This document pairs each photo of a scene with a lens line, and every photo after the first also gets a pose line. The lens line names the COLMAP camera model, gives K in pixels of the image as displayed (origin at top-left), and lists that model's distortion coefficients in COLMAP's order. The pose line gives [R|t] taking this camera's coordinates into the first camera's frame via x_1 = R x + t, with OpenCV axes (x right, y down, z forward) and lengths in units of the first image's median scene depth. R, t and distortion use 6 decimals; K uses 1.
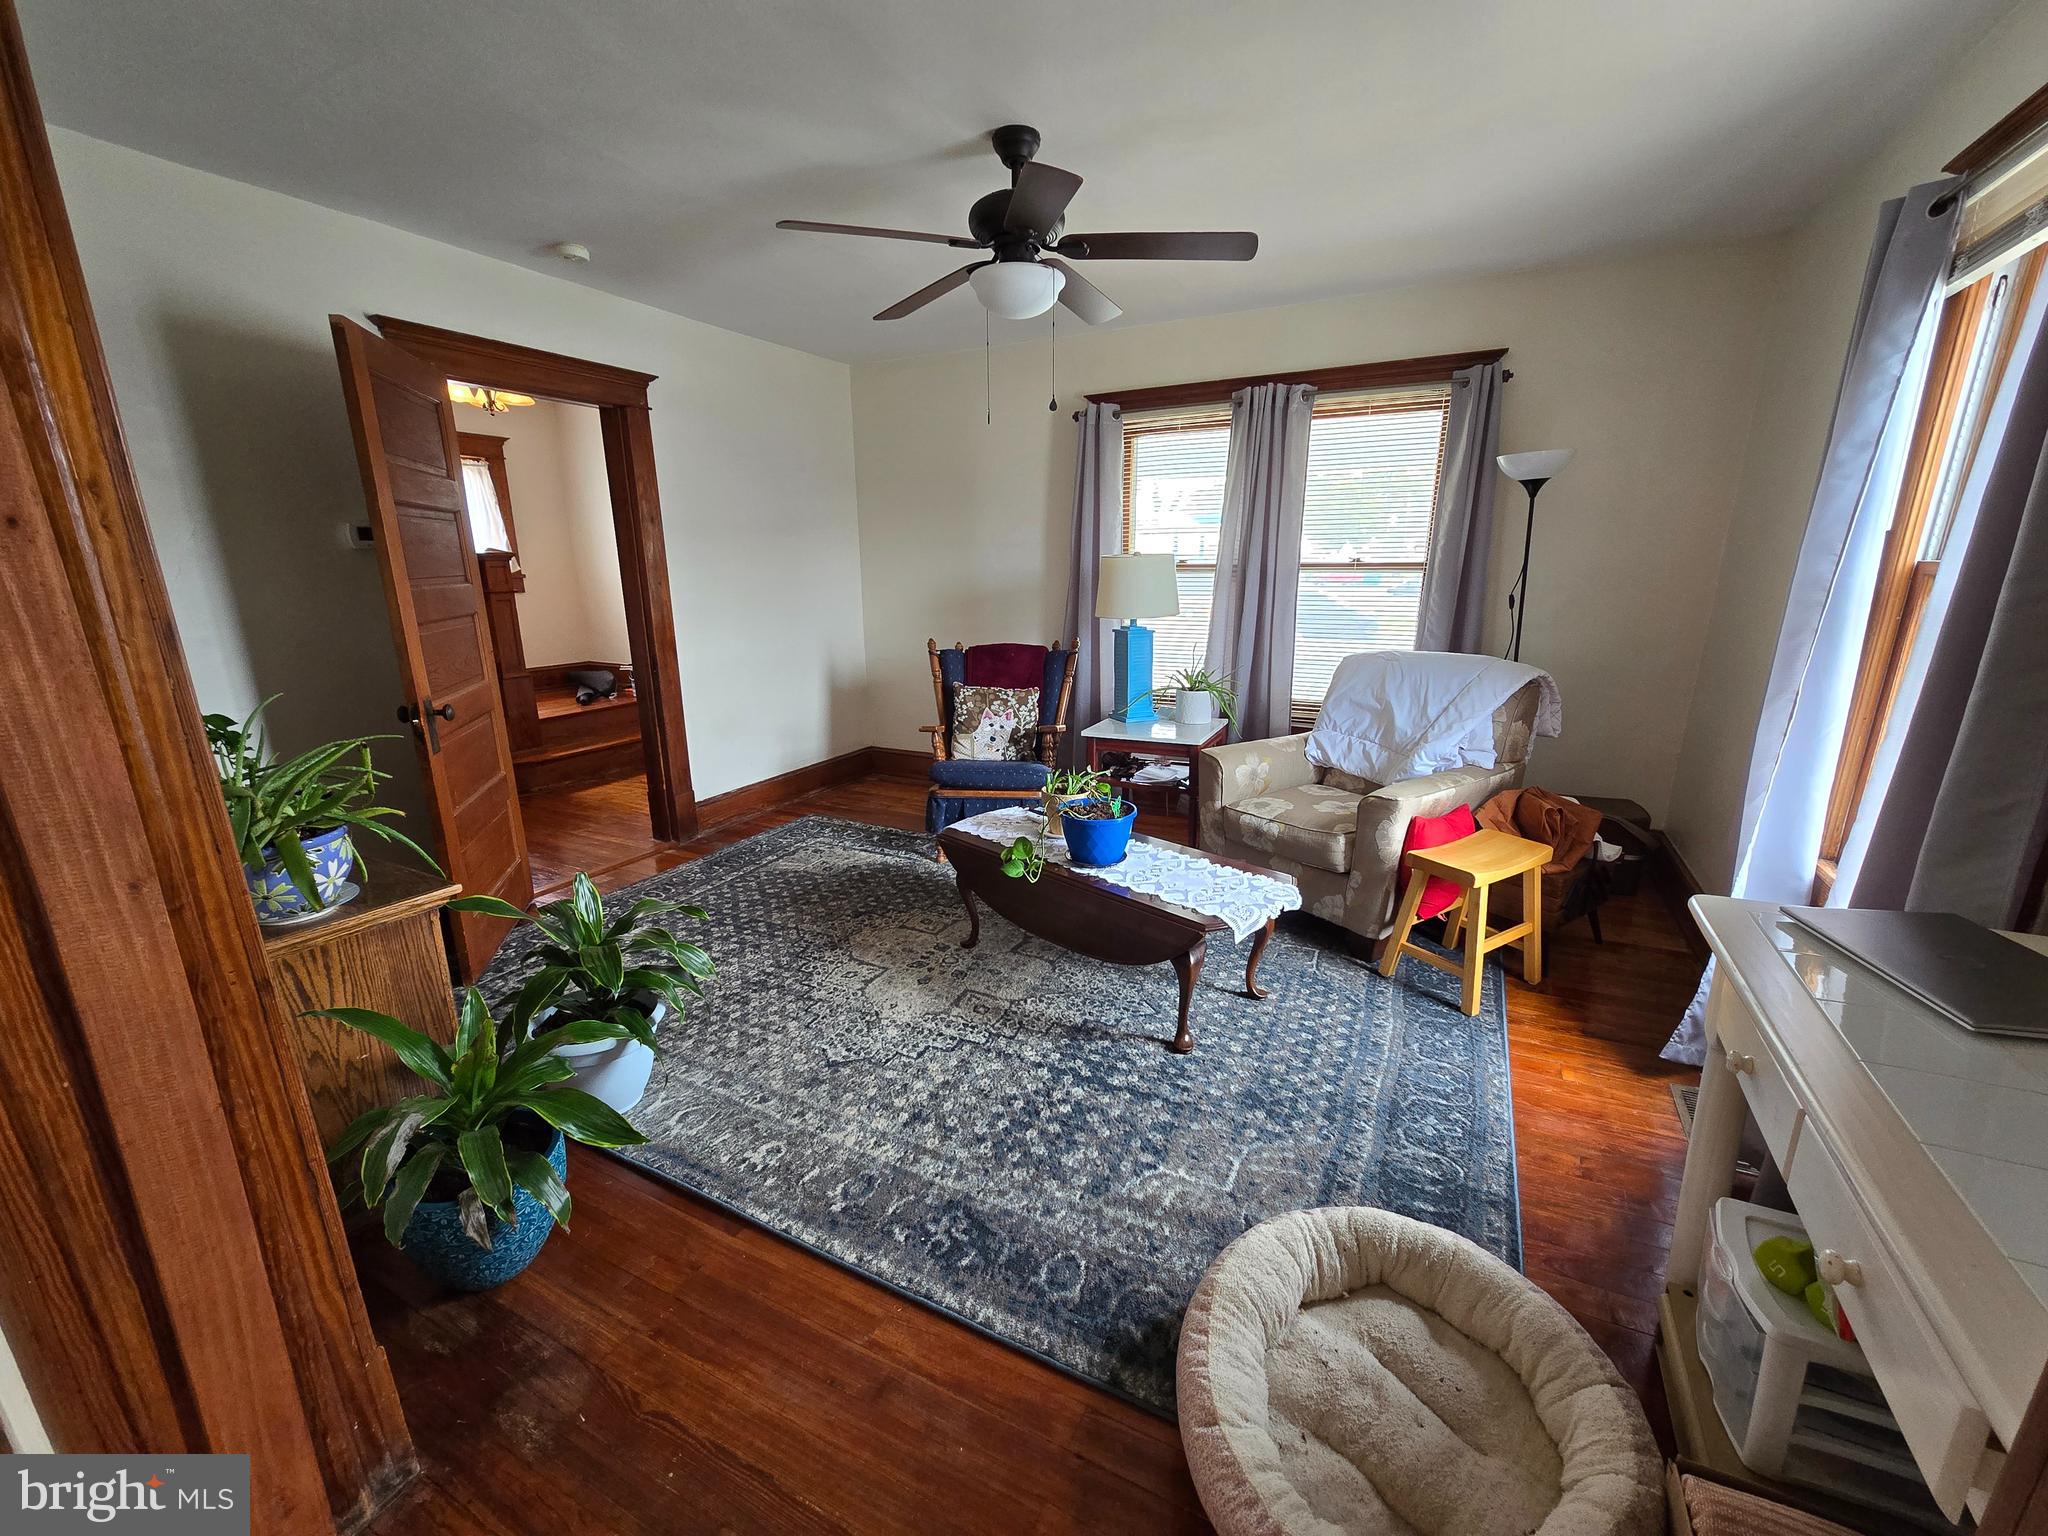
lens RADIAL K [[824.6, 0, 1031.5], [0, 824.6, 771.3], [0, 0, 1]] dist [-0.001601, 0.001102]
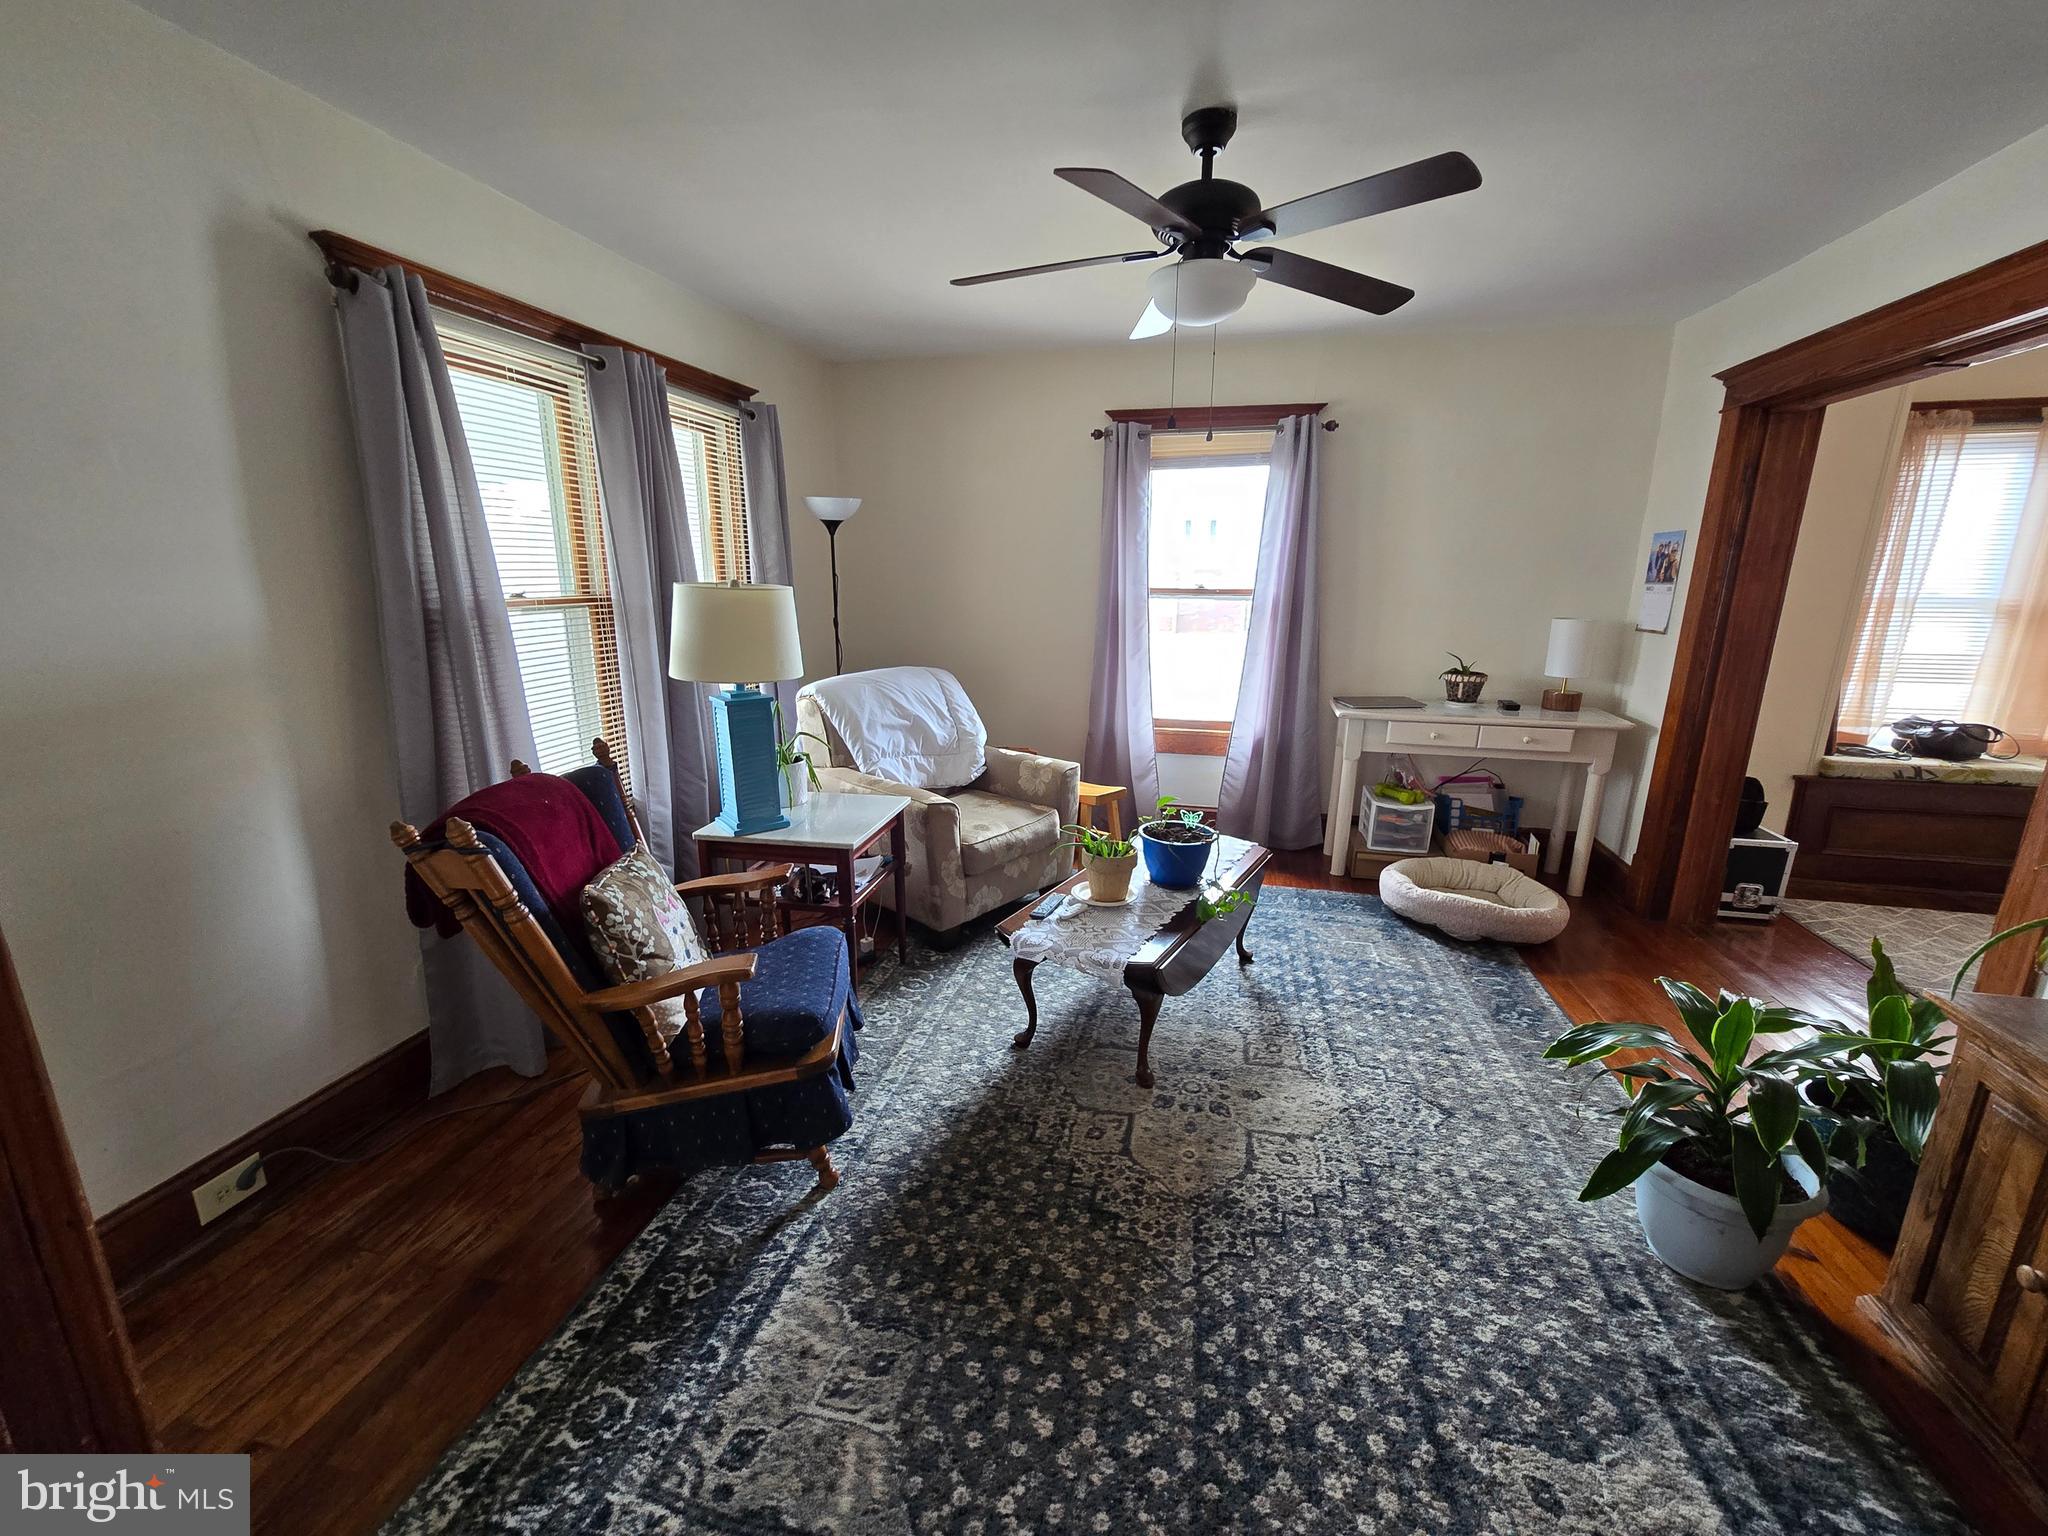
lens RADIAL K [[824.6, 0, 1020.1], [0, 824.6, 776.0], [0, 0, 1]] dist [-0.001601, 0.001102]
pose [[-0.222207, -0.229702, 0.947555, -1.028014], [0.242691, 0.928233, 0.281930, -0.441137], [-0.944312, 0.292610, -0.150513, 1.611549]]
